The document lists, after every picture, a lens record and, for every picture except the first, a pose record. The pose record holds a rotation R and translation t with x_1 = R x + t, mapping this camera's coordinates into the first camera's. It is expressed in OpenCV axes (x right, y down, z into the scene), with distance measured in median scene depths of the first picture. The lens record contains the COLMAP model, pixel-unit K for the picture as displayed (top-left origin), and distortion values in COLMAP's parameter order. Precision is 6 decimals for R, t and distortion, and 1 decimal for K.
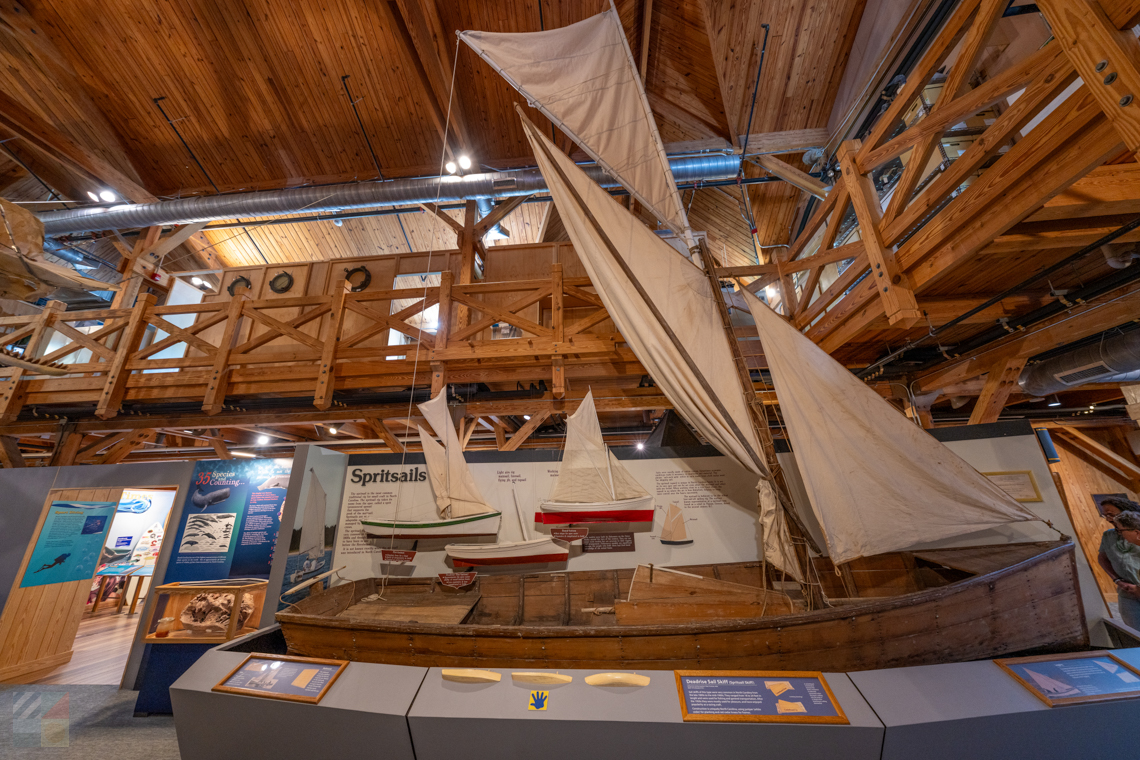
lens RADIAL K [[383.9, 0, 570.0], [0, 383.9, 380.0], [0, 0, 1]] dist [-0.000775, 0.000081]
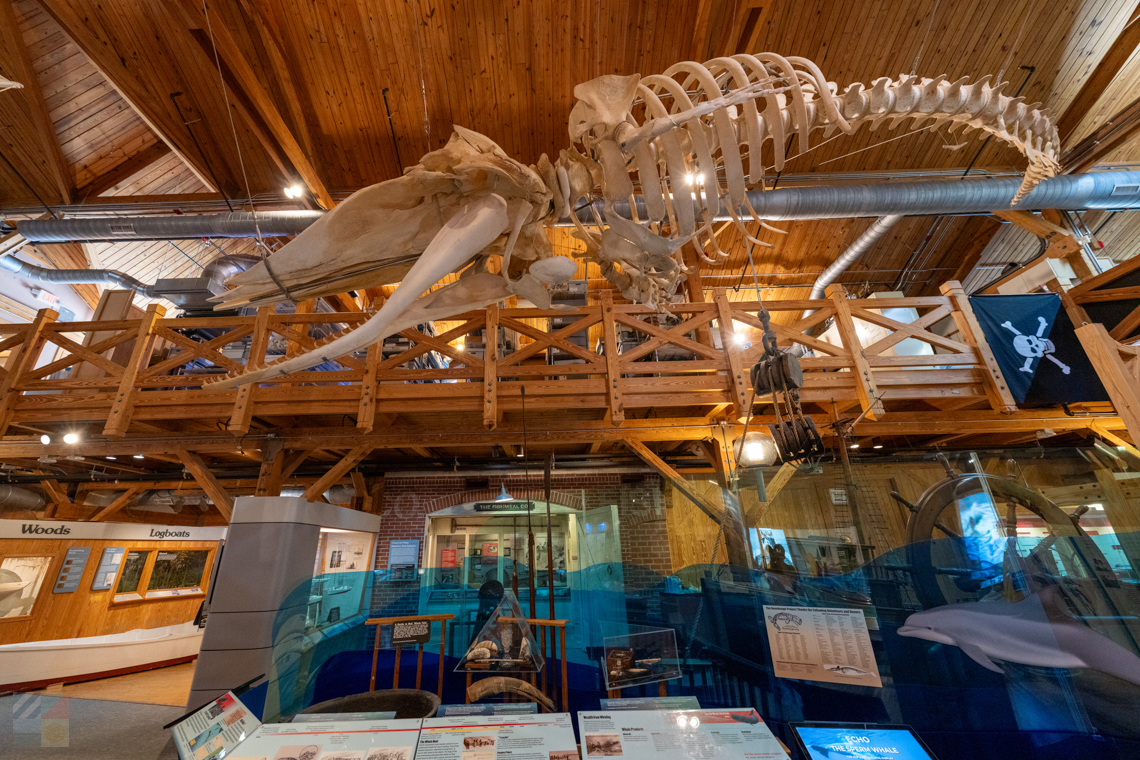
lens RADIAL K [[402.3, 0, 539.5], [0, 402.3, 399.7], [0, 0, 1]] dist [-0.000248, 0.000040]
pose [[0.996809, 0.022316, 0.076638, -0.323542], [-0.020040, 0.999339, -0.030337, 0.017928], [-0.077264, 0.028704, 0.996597, -0.018522]]
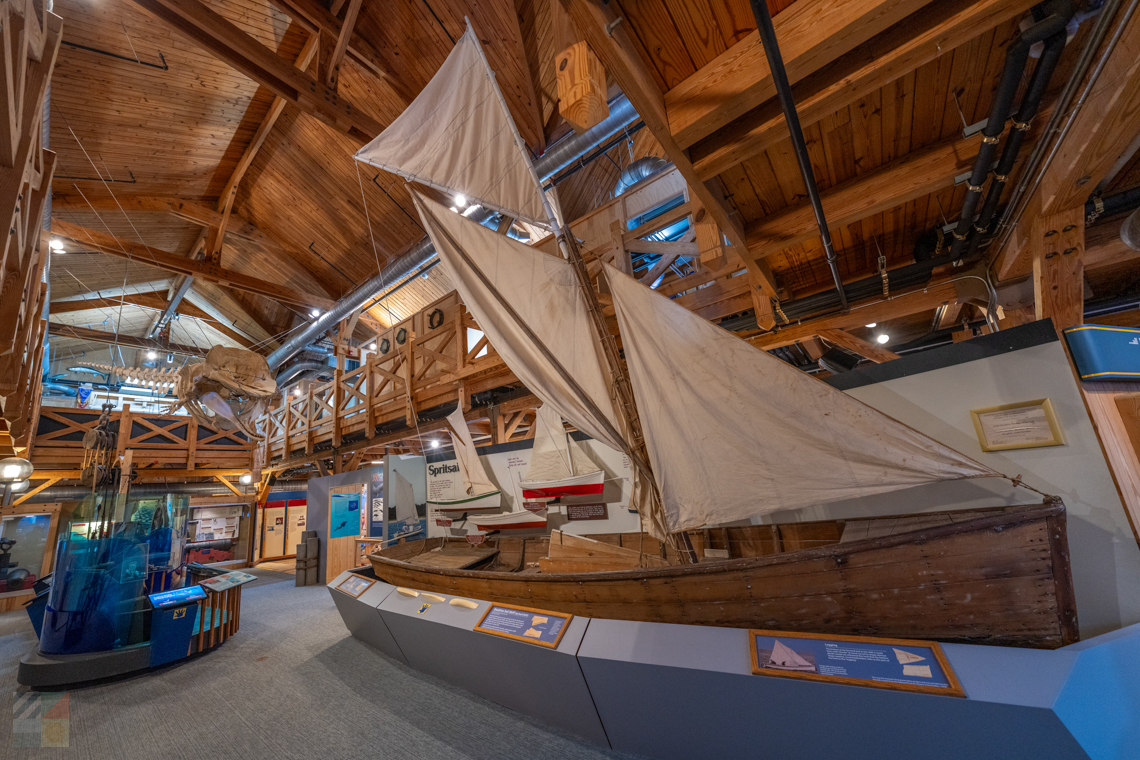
lens RADIAL K [[402.3, 0, 539.5], [0, 402.3, 399.7], [0, 0, 1]] dist [-0.000248, 0.000040]
pose [[0.819999, -0.166027, -0.547756, 0.707169], [0.239182, 0.968837, 0.064400, -0.007062], [0.519994, -0.183821, 0.834156, -0.001014]]
